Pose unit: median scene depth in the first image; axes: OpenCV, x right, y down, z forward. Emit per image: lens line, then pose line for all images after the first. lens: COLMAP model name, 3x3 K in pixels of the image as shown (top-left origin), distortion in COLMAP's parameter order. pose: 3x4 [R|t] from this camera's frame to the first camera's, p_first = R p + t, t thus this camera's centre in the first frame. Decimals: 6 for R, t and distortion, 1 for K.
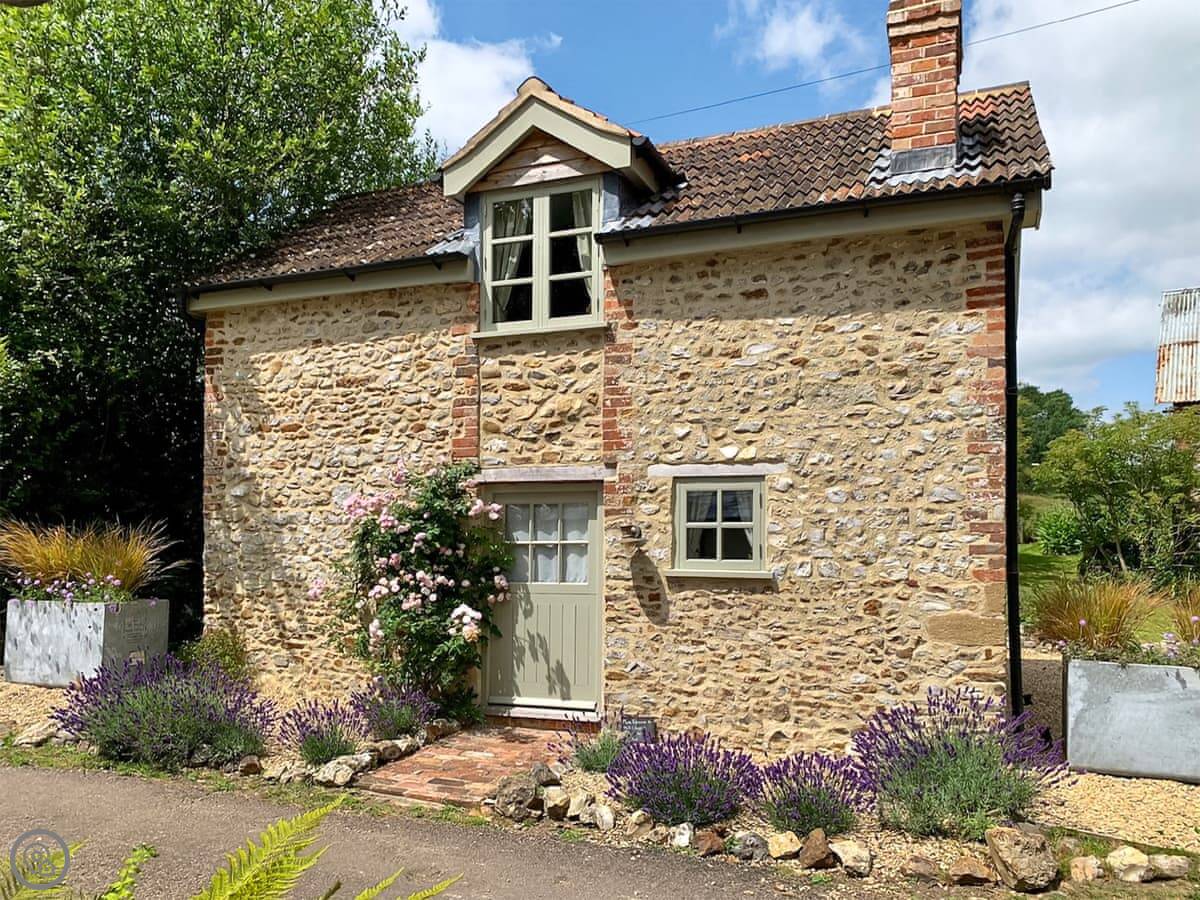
lens RADIAL K [[885.2, 0, 596.7], [0, 885.2, 495.2], [0, 0, 1]] dist [0.096637, -0.157118]
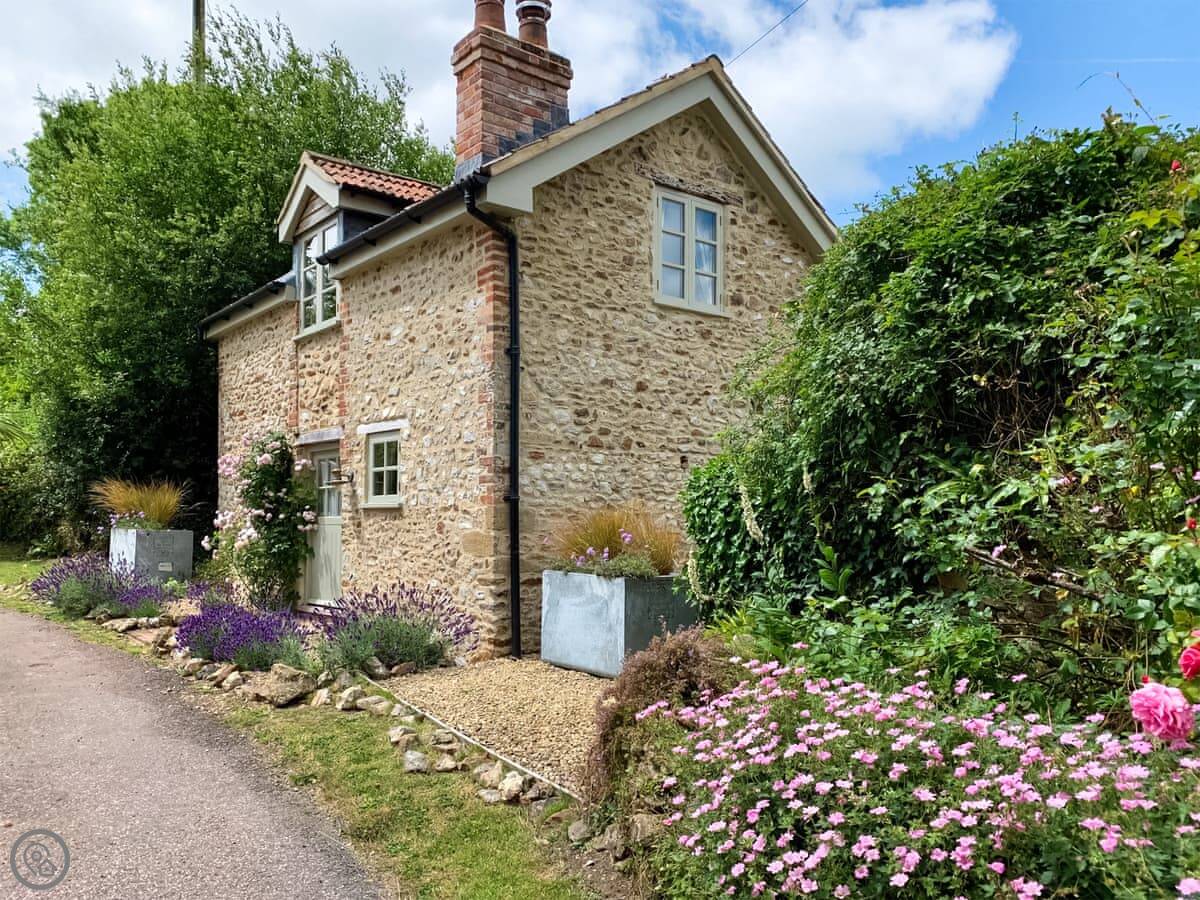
lens RADIAL K [[885.2, 0, 596.7], [0, 885.2, 495.2], [0, 0, 1]] dist [0.096637, -0.157118]
pose [[0.885718, -0.007259, -0.464167, 0.995928], [0.009414, 0.999953, 0.002325, 0.070980], [0.464128, -0.006429, 0.885745, -0.019438]]
